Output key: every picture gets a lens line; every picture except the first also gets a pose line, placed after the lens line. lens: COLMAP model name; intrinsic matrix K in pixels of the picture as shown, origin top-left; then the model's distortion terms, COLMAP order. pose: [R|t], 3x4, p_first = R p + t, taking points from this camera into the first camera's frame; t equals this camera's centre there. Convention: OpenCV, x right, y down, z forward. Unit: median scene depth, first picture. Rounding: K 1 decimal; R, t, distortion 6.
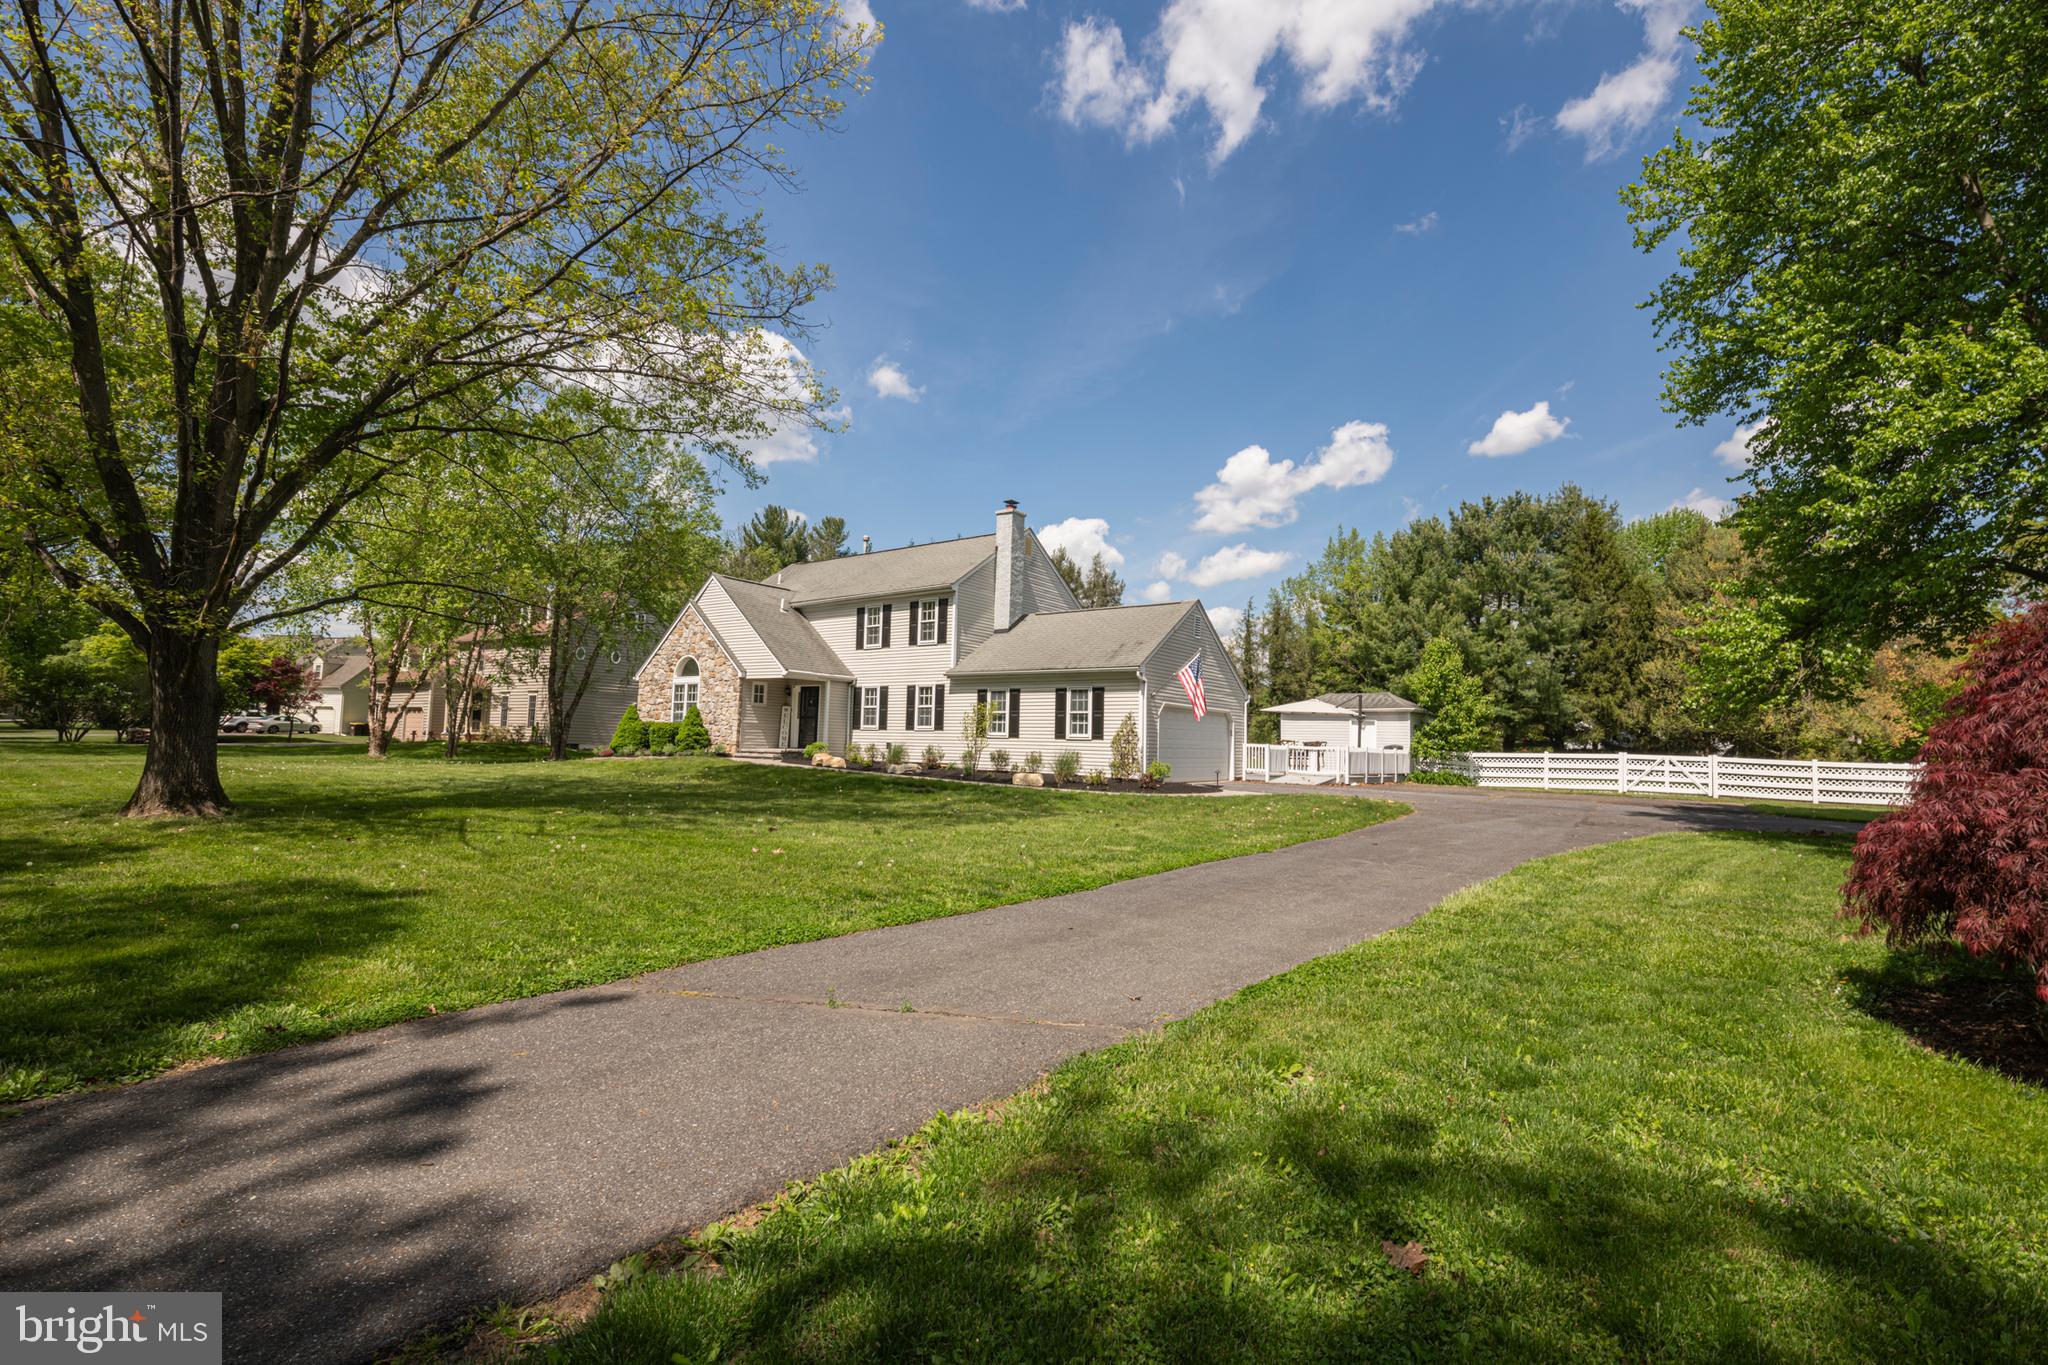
lens RADIAL K [[904.3, 0, 1046.6], [0, 904.3, 672.9], [0, 0, 1]] dist [-0.007109, 0.000887]
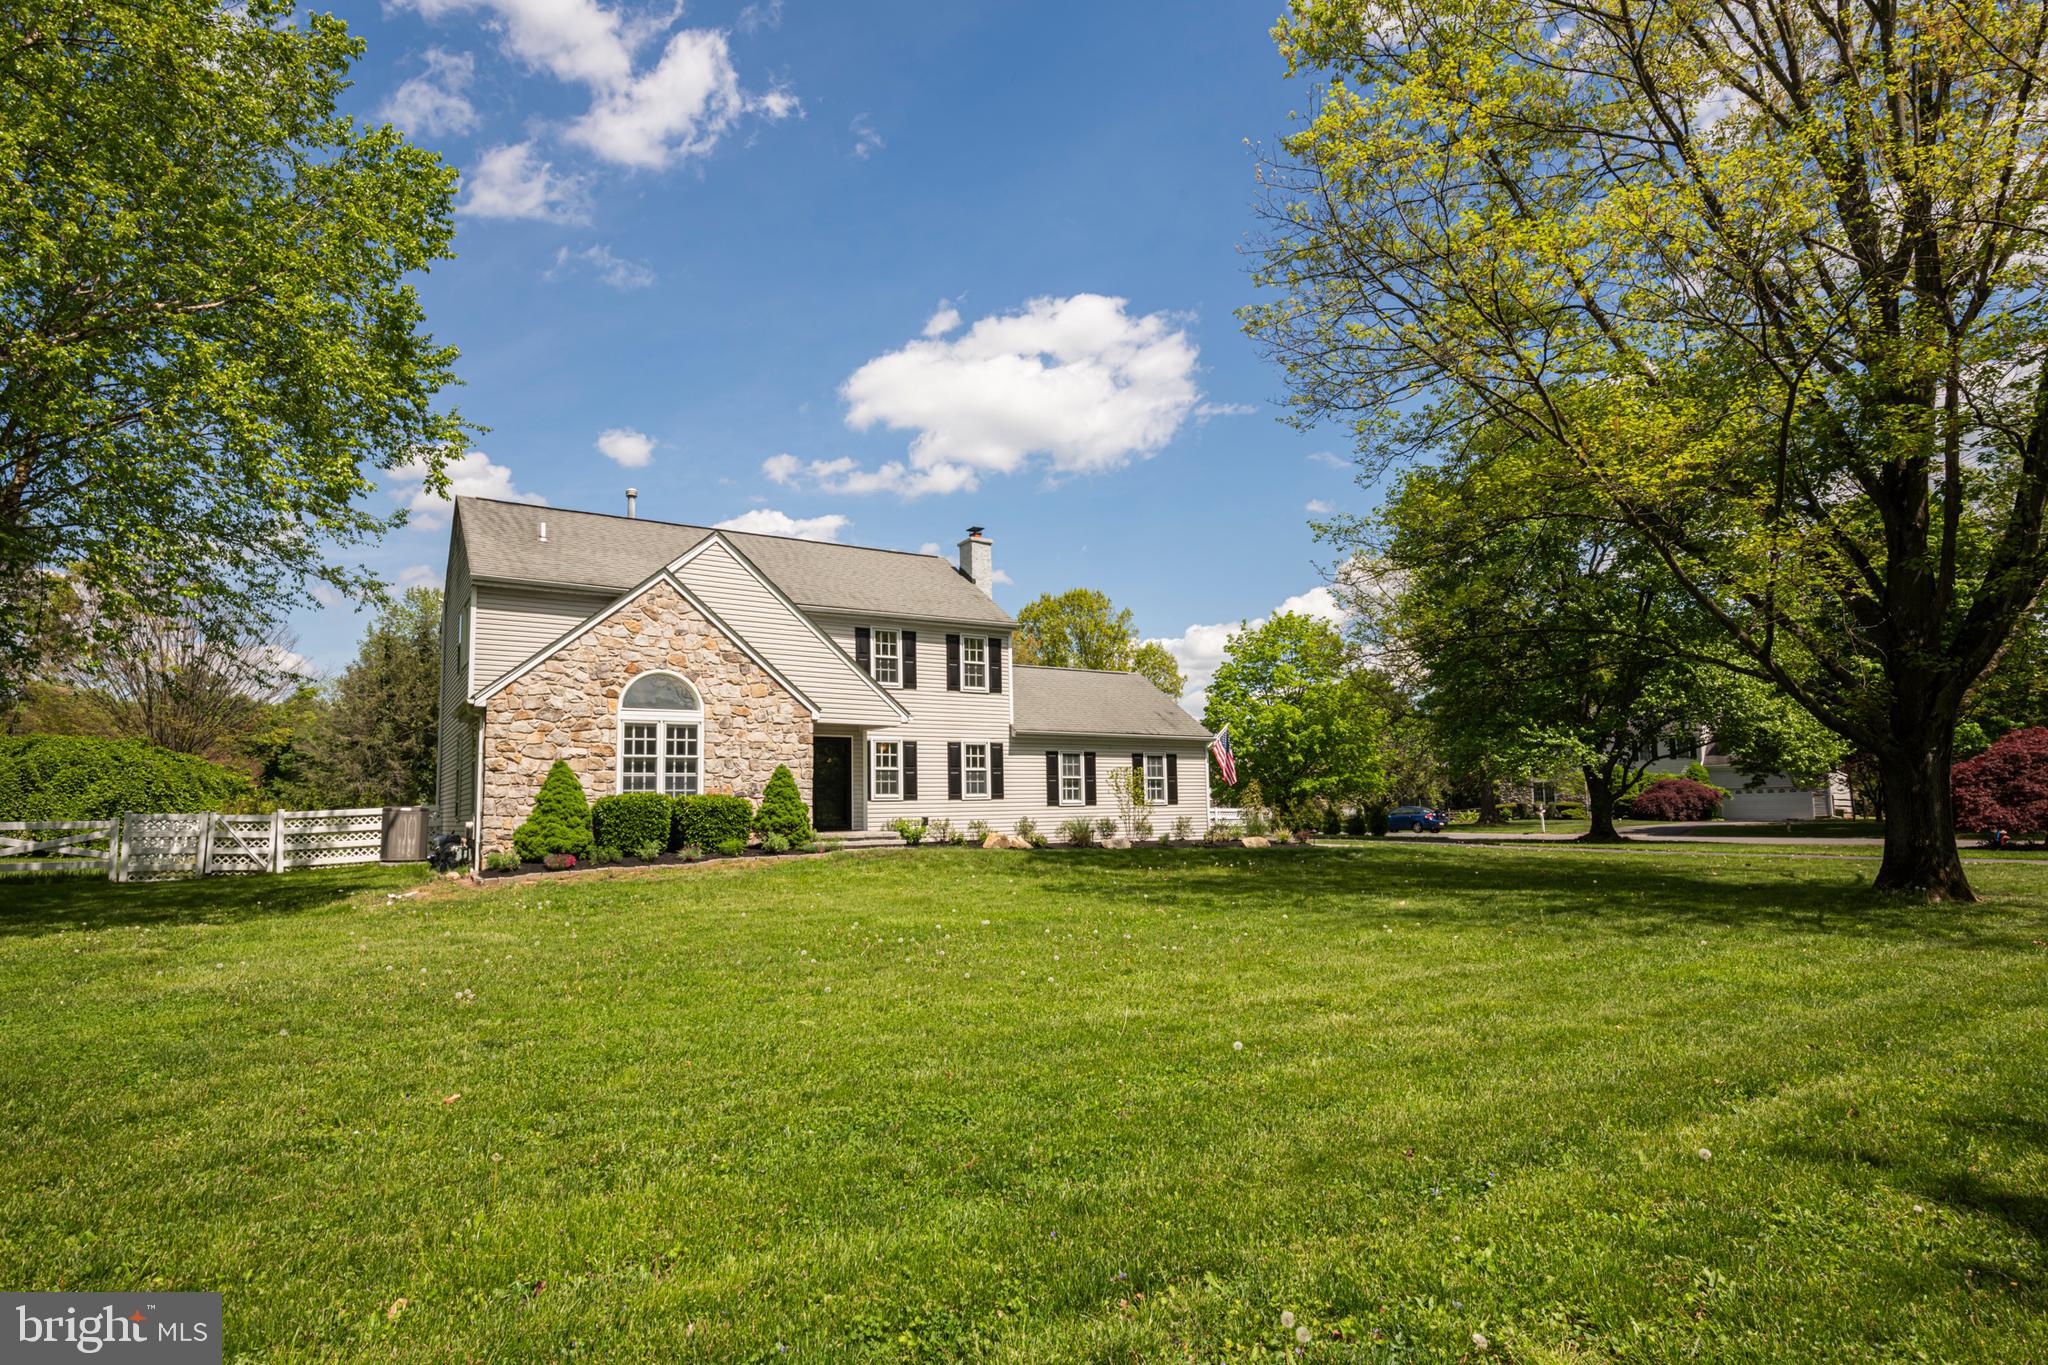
lens RADIAL K [[1059.4, 0, 1023.9], [0, 1059.4, 700.0], [0, 0, 1]] dist [0.000223, -0.000618]
pose [[0.373379, 0.067306, 0.925234, -0.928408], [-0.049670, 0.997384, -0.052511, 0.021434], [-0.926348, -0.026350, 0.375745, 0.574583]]
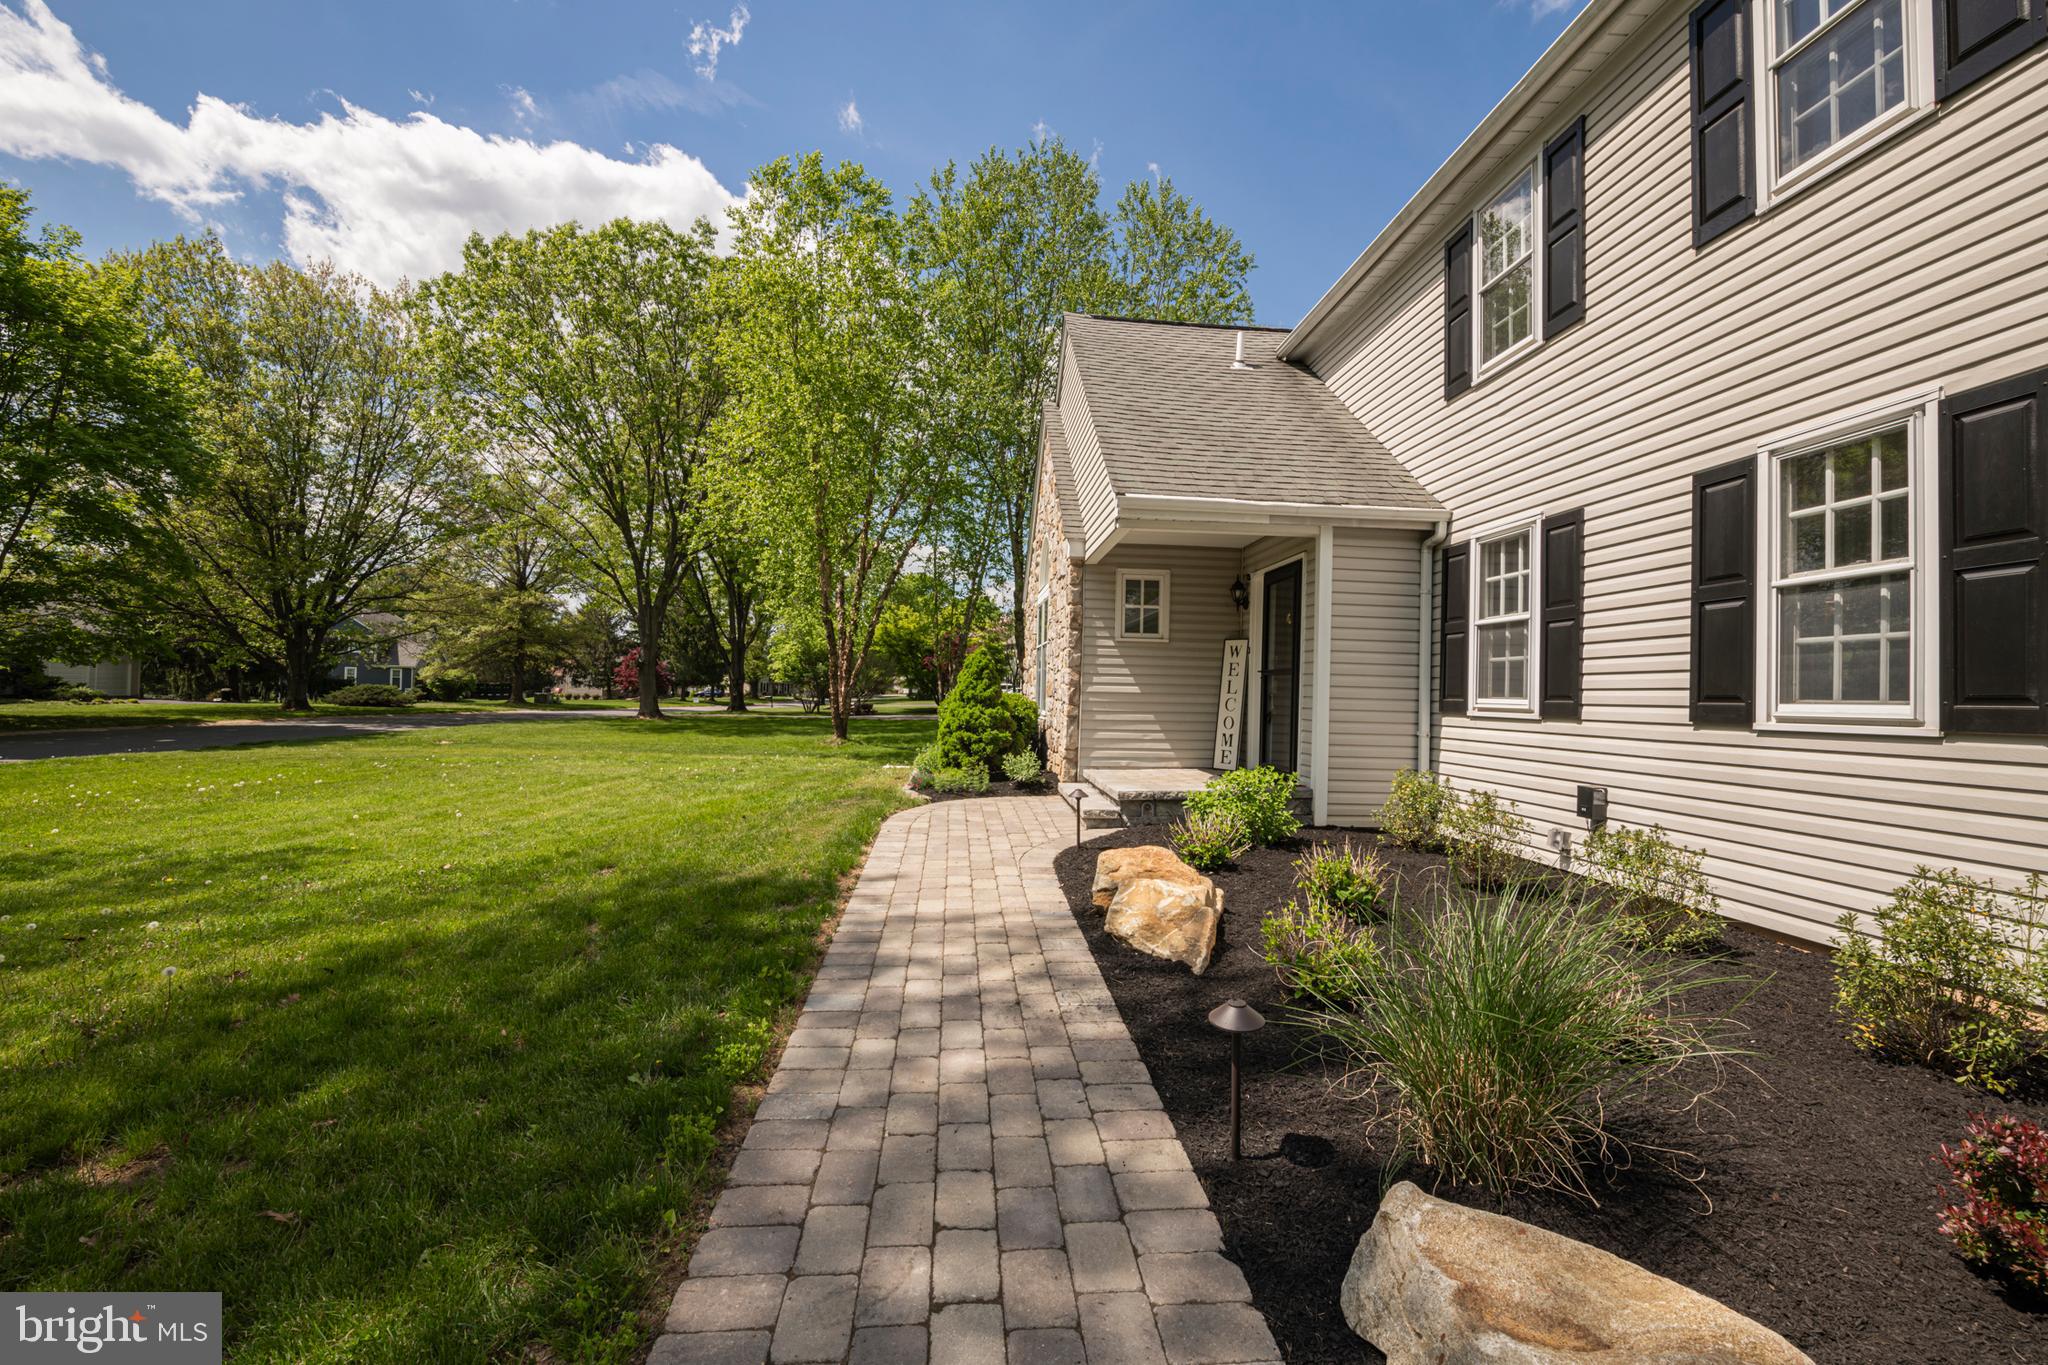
lens RADIAL K [[853.5, 0, 1016.5], [0, 853.5, 676.1], [0, 0, 1]] dist [-0.013251, -0.001132]
pose [[0.654022, -0.024971, -0.756063, -0.111522], [0.049619, 0.998719, 0.009937, 0.043197], [0.754846, -0.044014, 0.654423, 0.754122]]
